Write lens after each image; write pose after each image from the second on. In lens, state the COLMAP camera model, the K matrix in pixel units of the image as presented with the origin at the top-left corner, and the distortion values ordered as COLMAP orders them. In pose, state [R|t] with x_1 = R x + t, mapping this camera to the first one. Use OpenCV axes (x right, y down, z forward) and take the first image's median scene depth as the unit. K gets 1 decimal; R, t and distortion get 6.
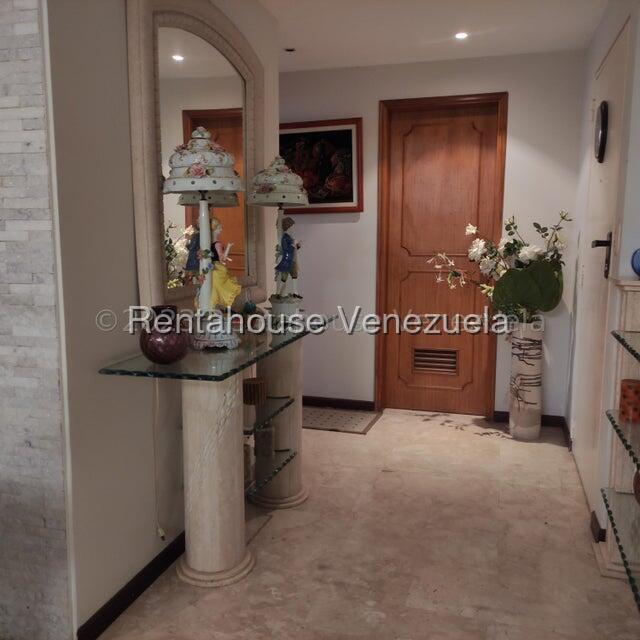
lens RADIAL K [[628.9, 0, 320.0], [0, 628.9, 320.0], [0, 0, 1]] dist [0.005938, 0.017905]
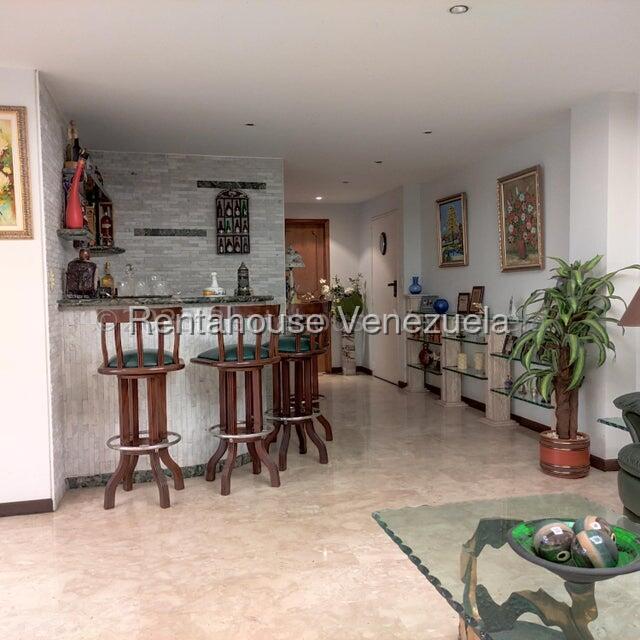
lens RADIAL K [[628.9, 0, 320.0], [0, 628.9, 320.0], [0, 0, 1]] dist [0.005938, 0.017905]
pose [[0.865378, -0.042863, 0.499284, -0.868244], [0.088200, 0.993809, -0.067554, 0.138156], [-0.493297, 0.102497, 0.863801, -0.872814]]
